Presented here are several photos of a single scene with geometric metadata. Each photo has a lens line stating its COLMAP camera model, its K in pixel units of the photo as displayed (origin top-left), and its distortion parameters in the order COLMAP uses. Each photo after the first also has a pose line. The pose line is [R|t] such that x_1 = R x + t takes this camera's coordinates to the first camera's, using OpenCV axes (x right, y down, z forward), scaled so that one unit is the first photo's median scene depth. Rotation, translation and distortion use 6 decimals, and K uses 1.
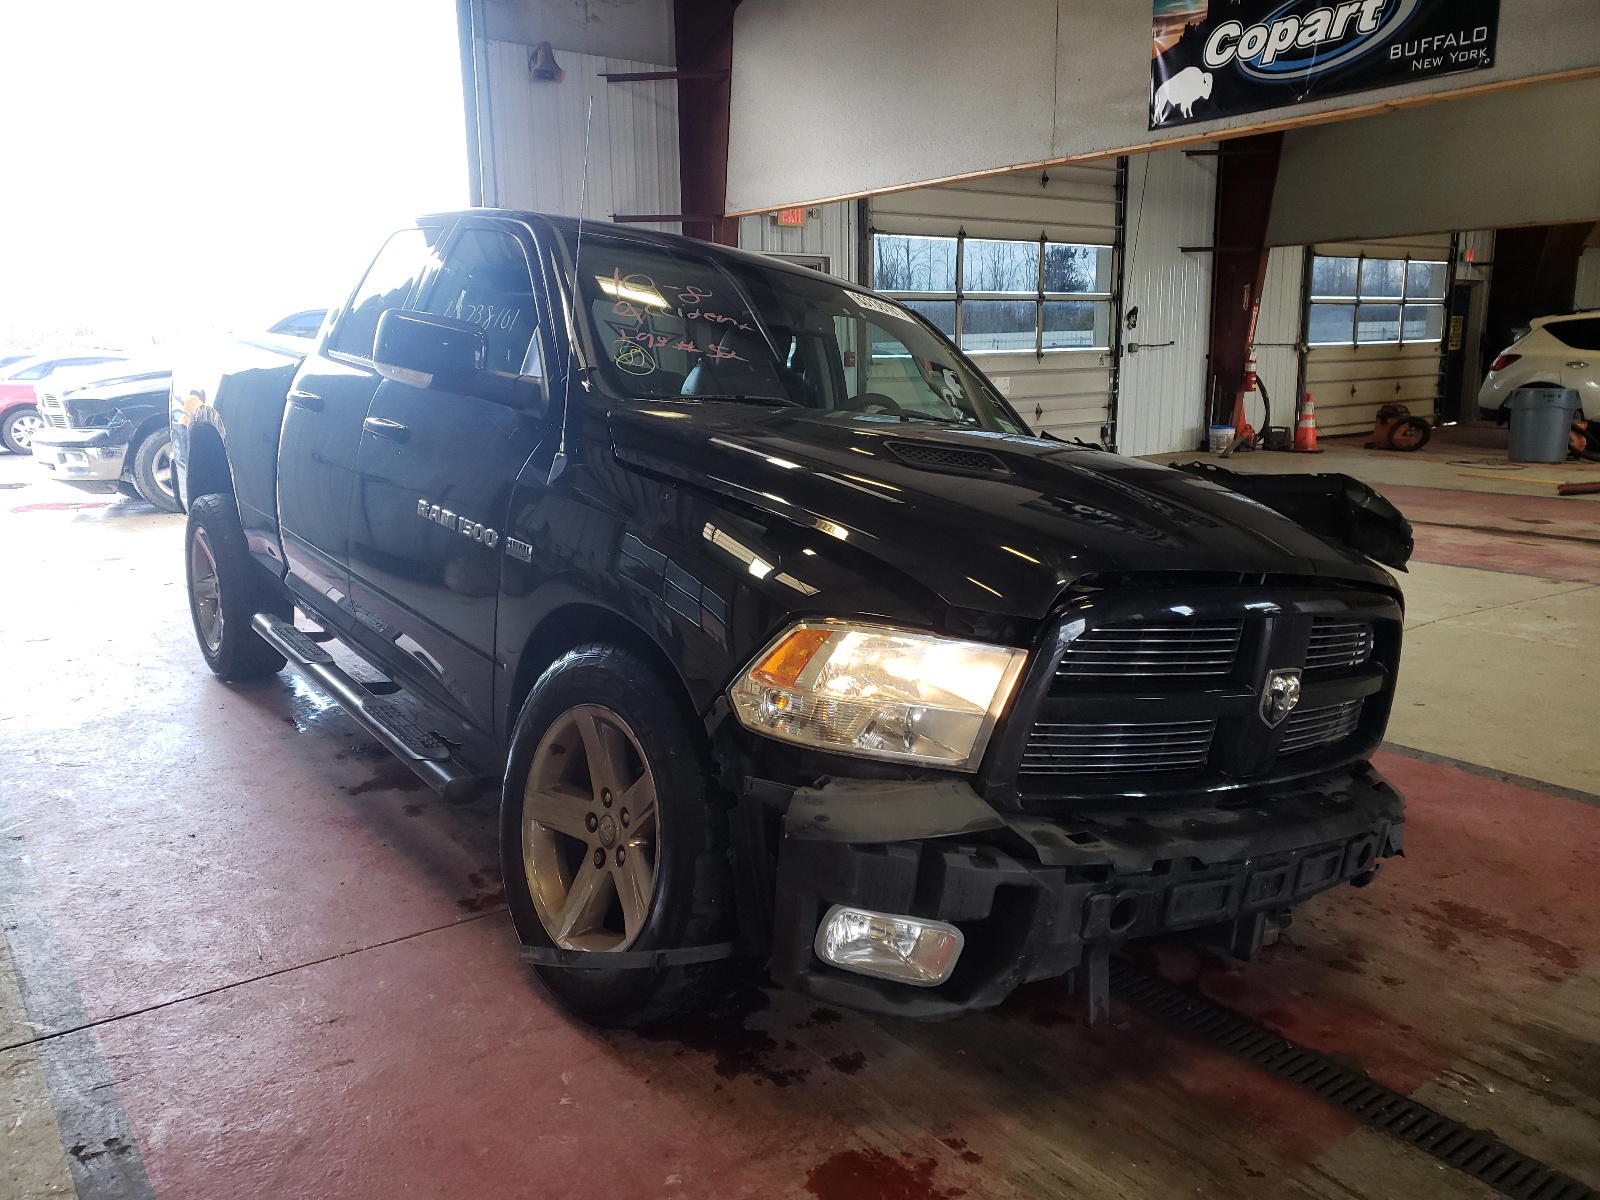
lens RADIAL K [[1236.4, 0, 809.1], [0, 1236.4, 595.2], [0, 0, 1]] dist [0.023152, -0.001480]
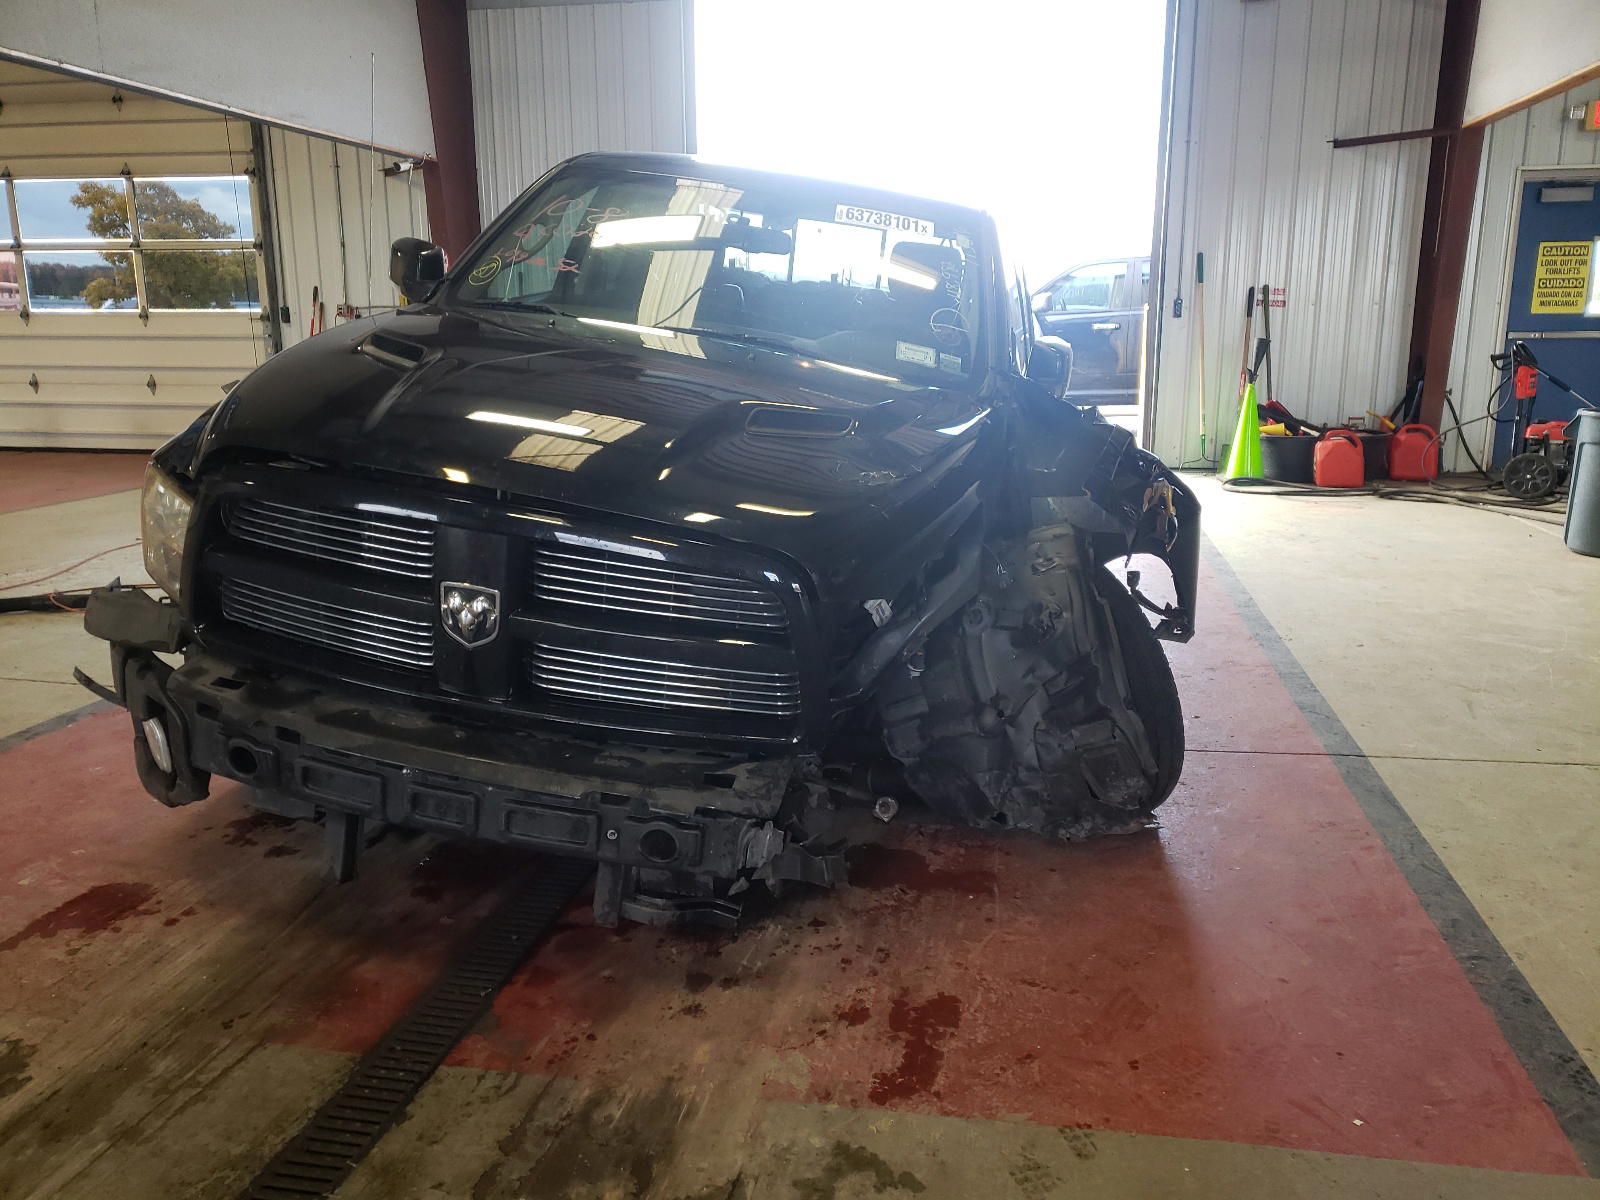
lens RADIAL K [[1236.4, 0, 809.1], [0, 1236.4, 595.2], [0, 0, 1]] dist [0.023152, -0.001480]
pose [[0.673807, 0.175628, -0.717732, 1.202737], [-0.151475, 0.983544, 0.098467, -0.062564], [0.723215, 0.042371, 0.689322, 0.534766]]
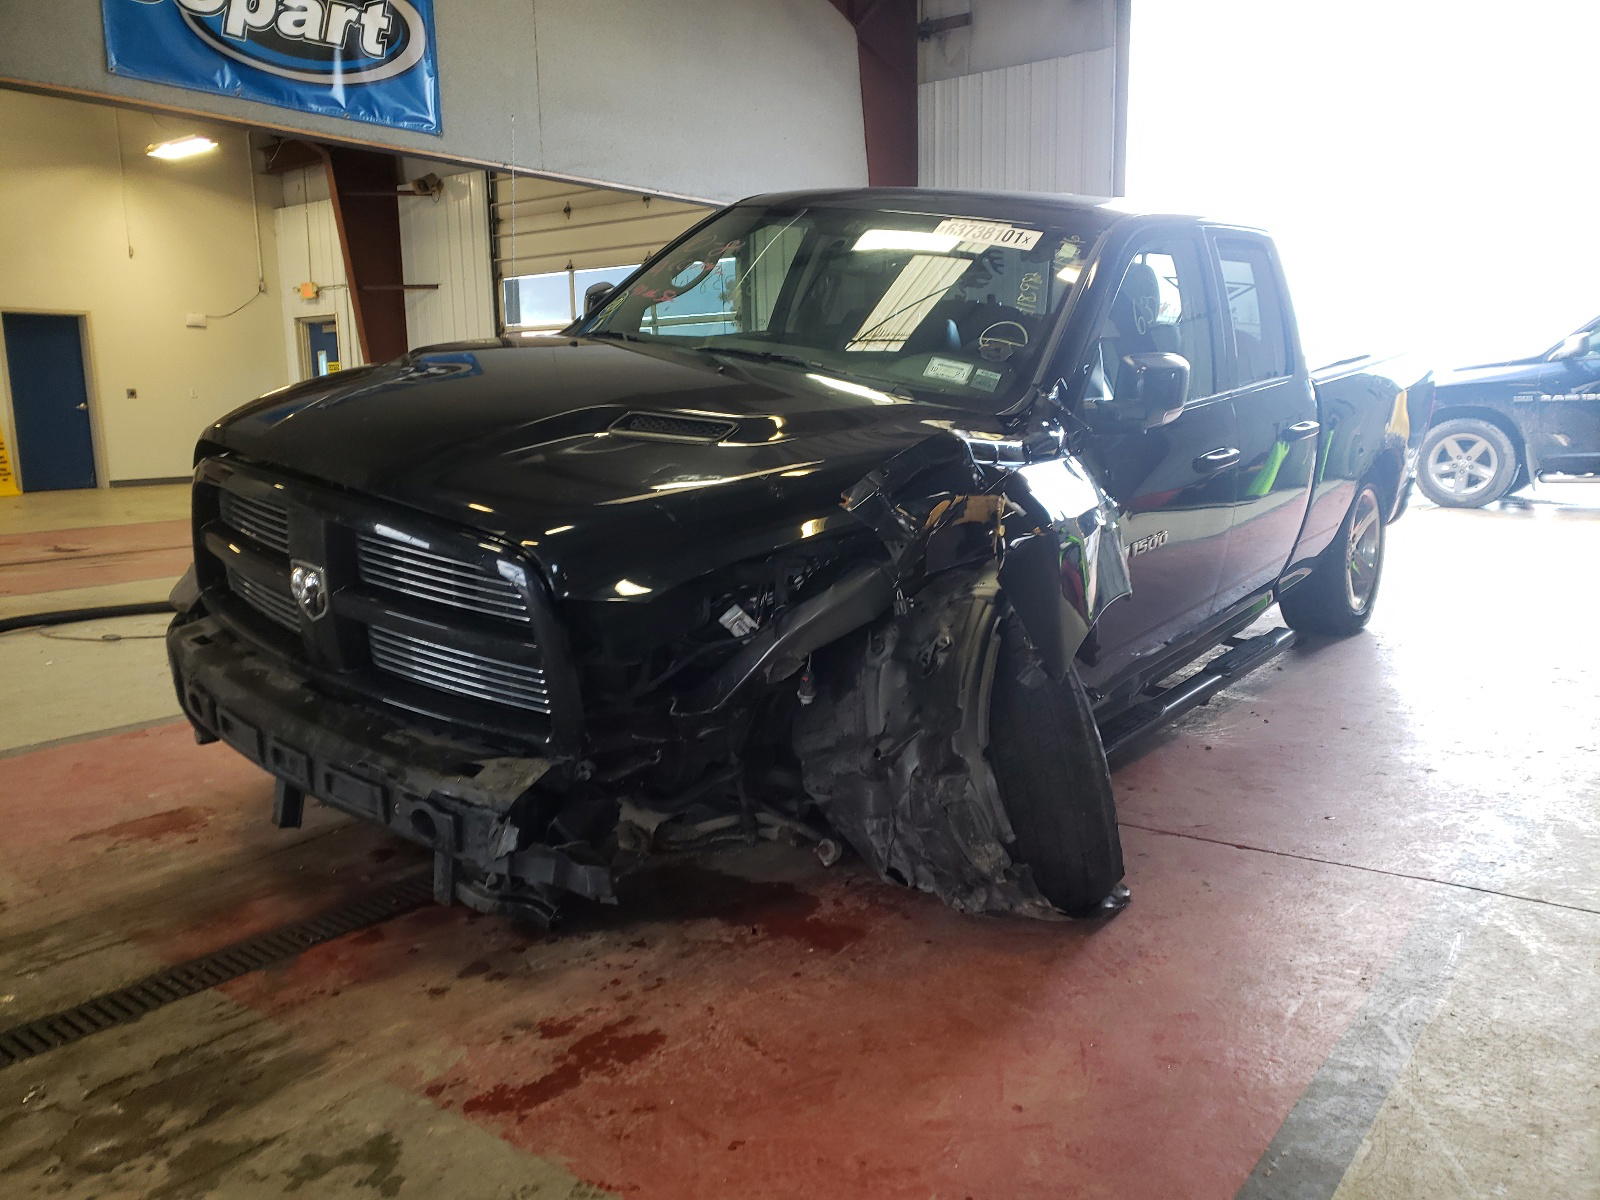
lens RADIAL K [[1233.6, 0, 831.0], [0, 1233.6, 611.3], [0, 0, 1]] dist [-0.028497, 0.051836]
pose [[0.284164, 0.179685, -0.941788, 1.447259], [-0.179897, 0.974828, 0.131708, -0.111940], [0.941747, 0.131998, 0.309336, 1.083003]]
